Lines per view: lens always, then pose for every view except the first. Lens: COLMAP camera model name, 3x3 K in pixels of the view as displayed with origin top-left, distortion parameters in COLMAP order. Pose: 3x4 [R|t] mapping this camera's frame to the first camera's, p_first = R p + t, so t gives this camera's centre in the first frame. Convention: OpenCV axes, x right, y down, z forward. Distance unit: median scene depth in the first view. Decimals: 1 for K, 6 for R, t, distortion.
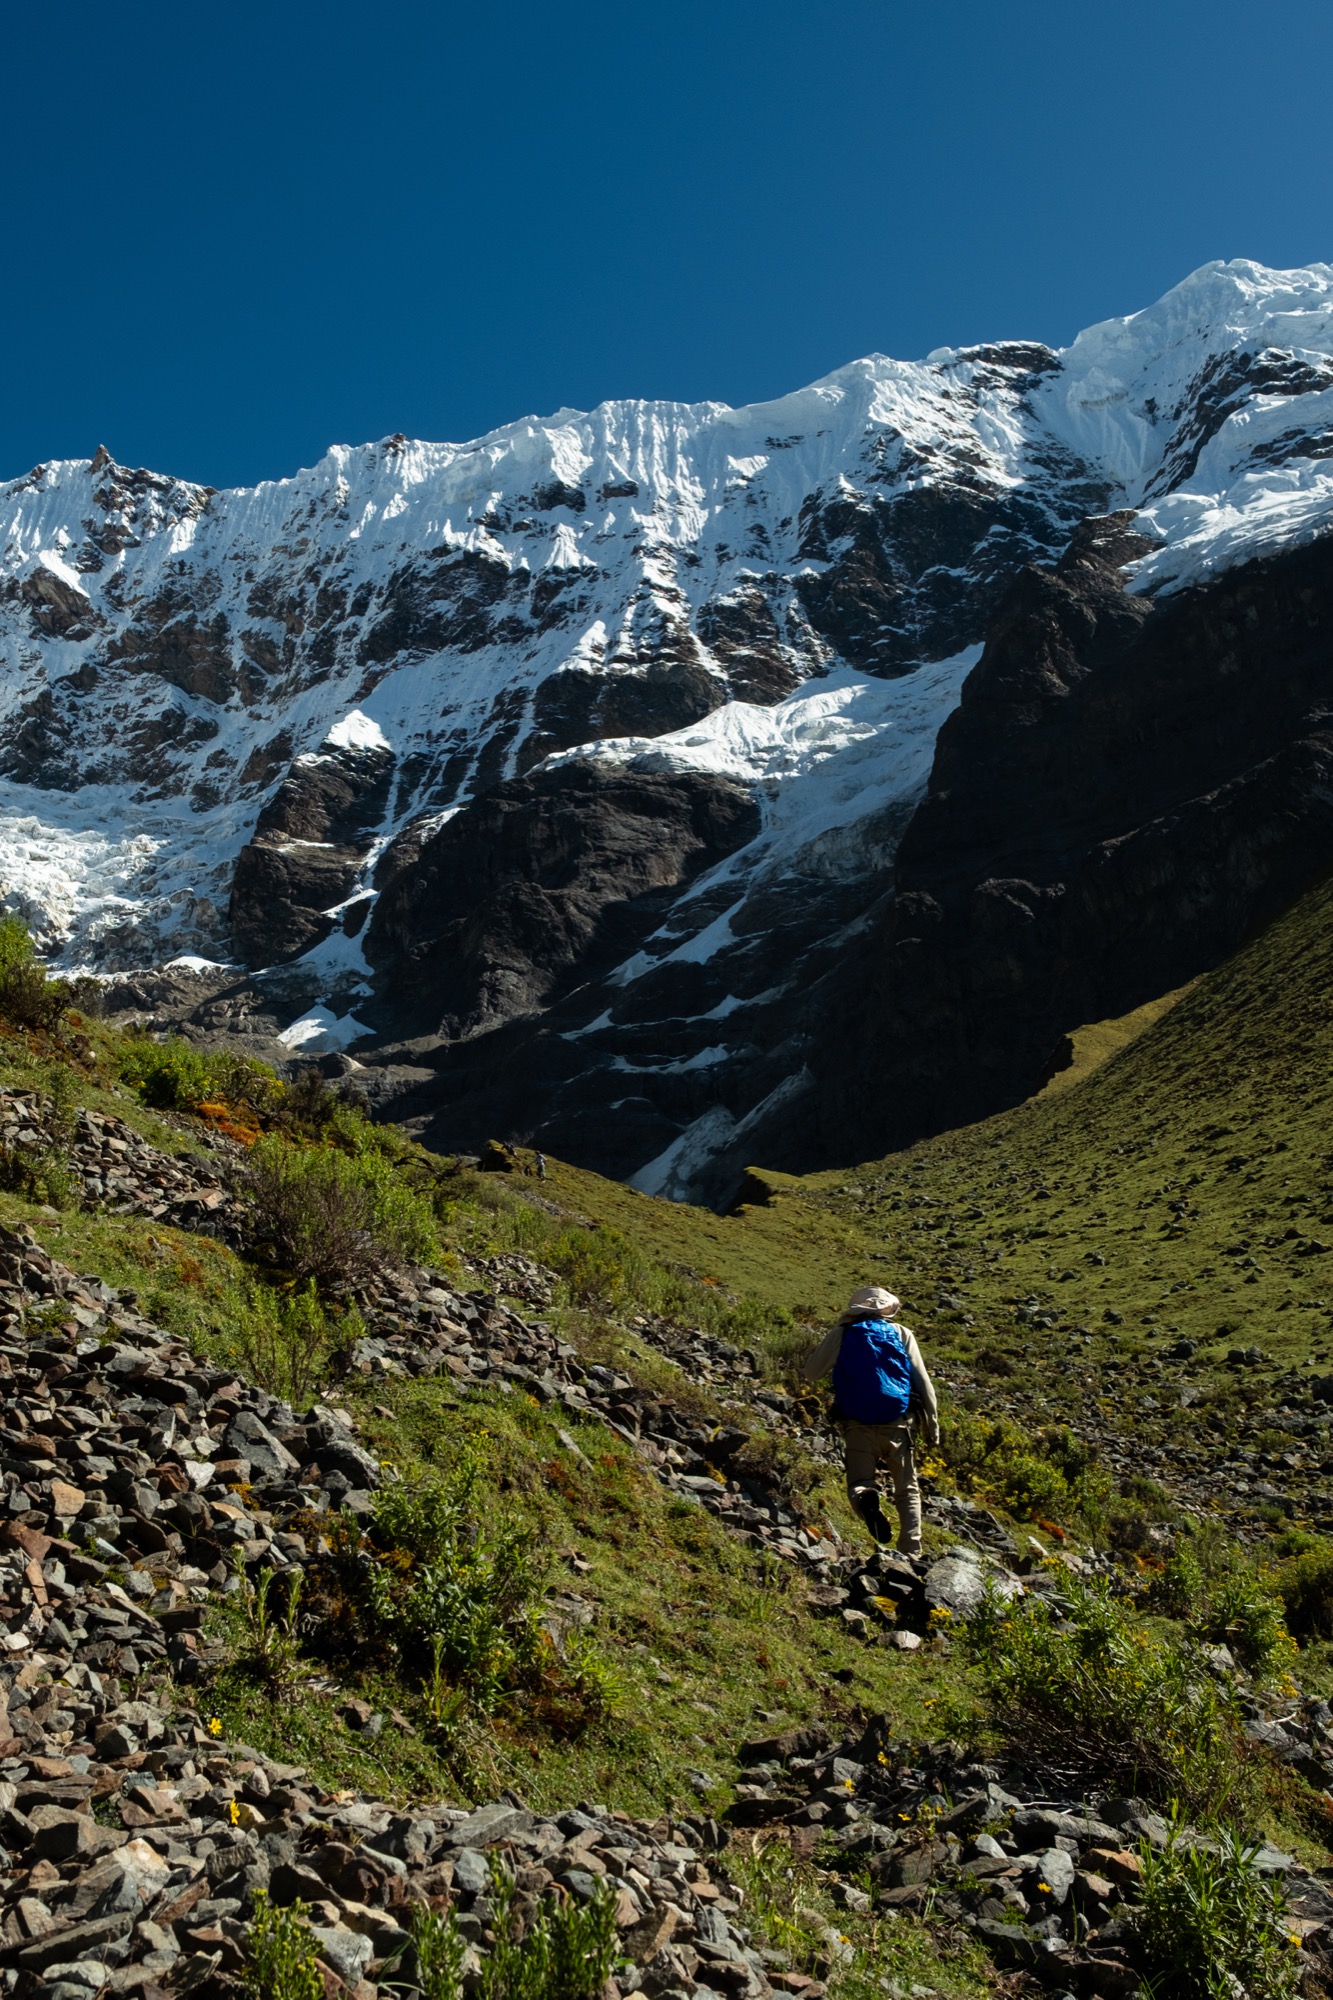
lens RADIAL K [[2402.1, 0, 668.2], [0, 2402.1, 1003.3], [0, 0, 1]] dist [0.042389, 0.000000]
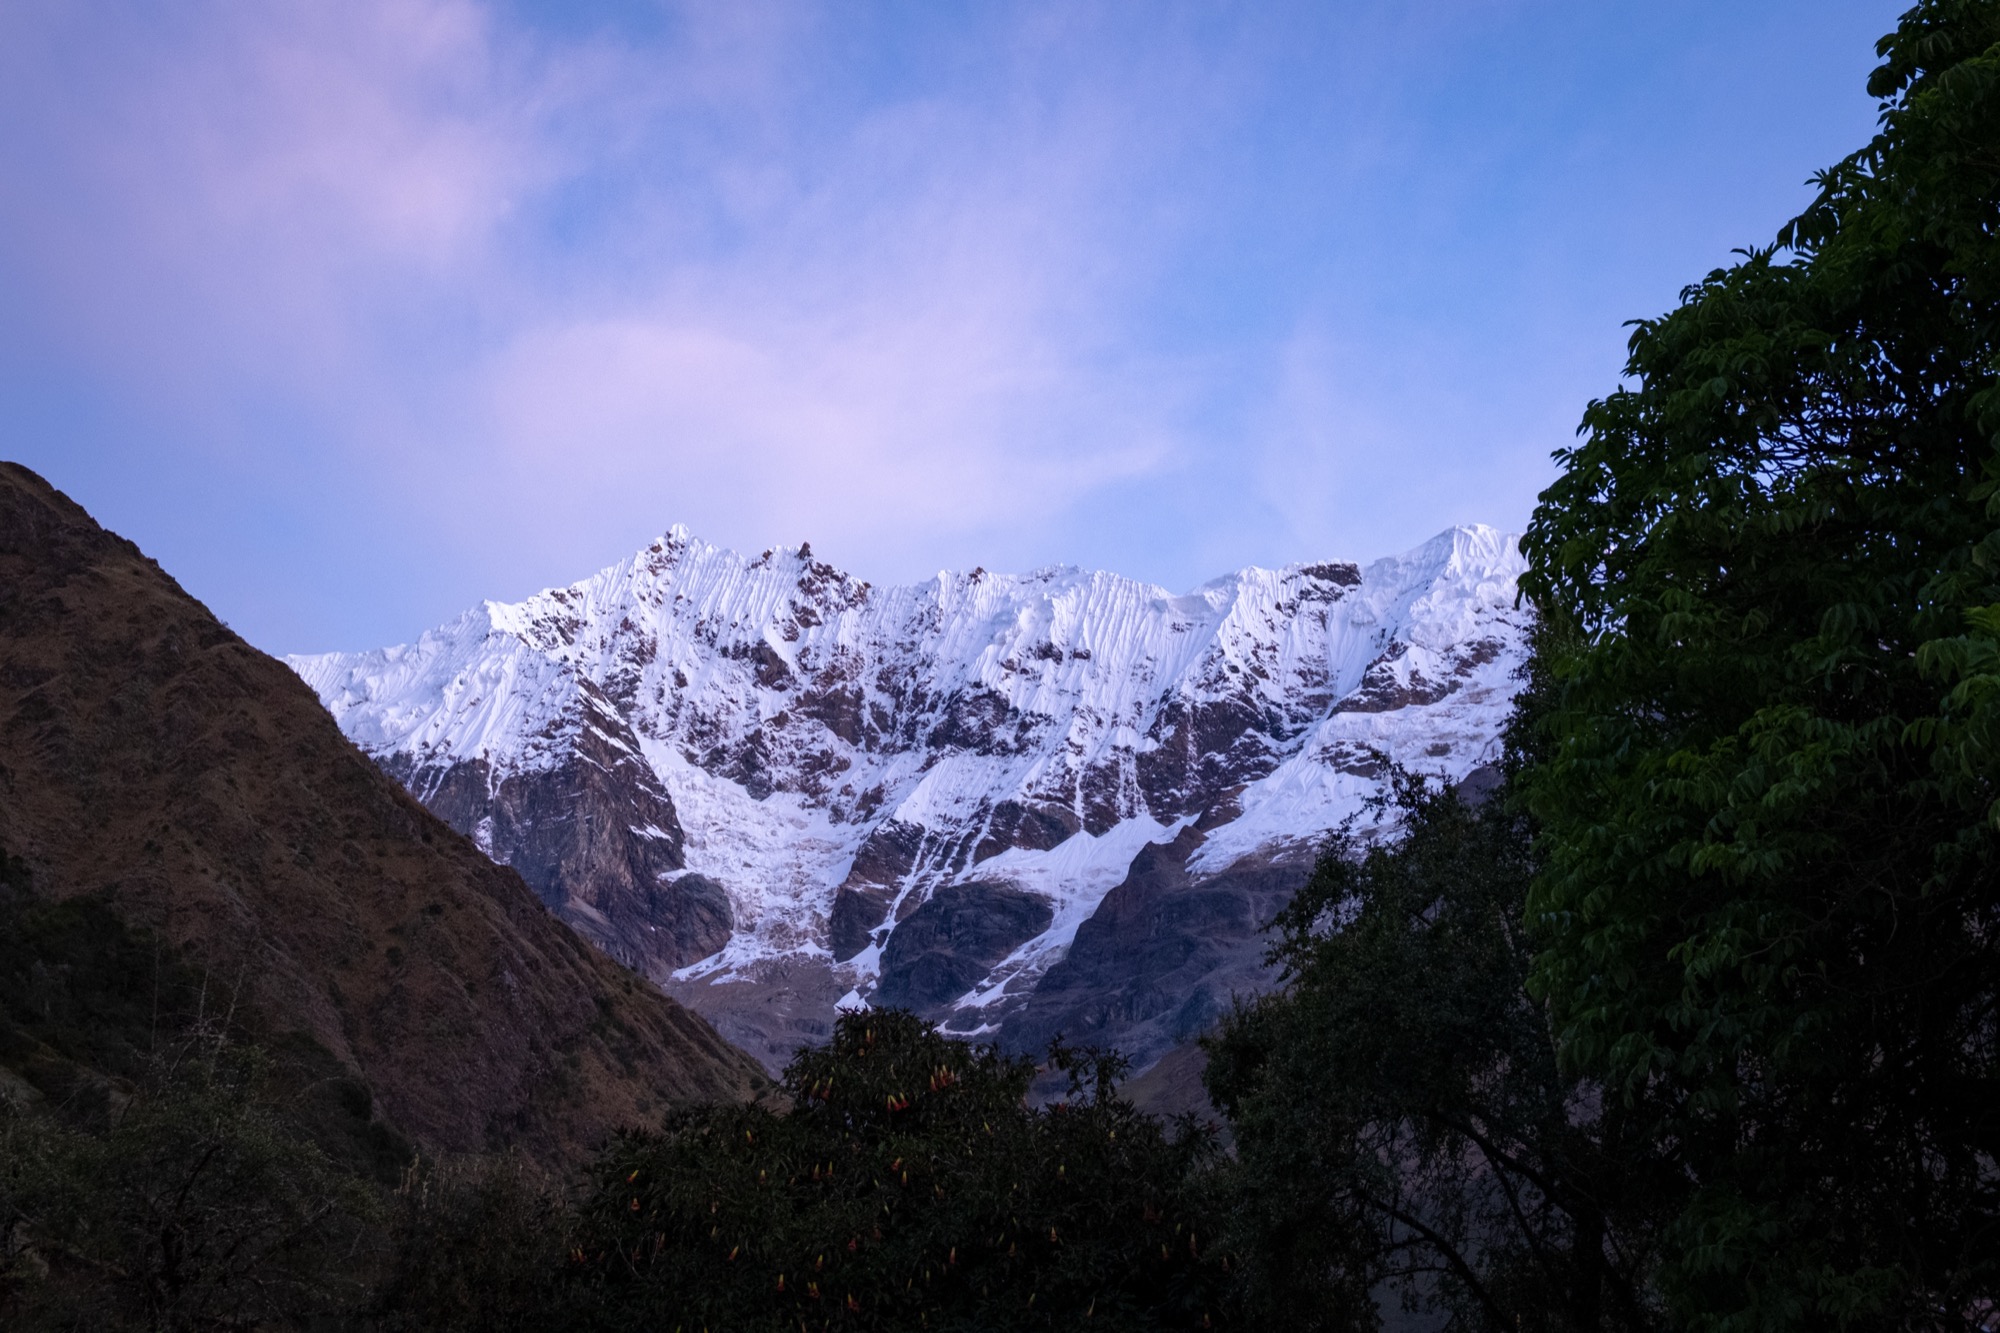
lens RADIAL K [[2335.4, 0, 1000.6], [0, 2335.4, 664.1], [0, 0, 1]] dist [-0.001424, 0.000000]
pose [[0.986686, 0.080240, -0.141465, 0.166539], [-0.086721, 0.995419, -0.040254, -0.131912], [0.137587, 0.051986, 0.989125, -0.720917]]
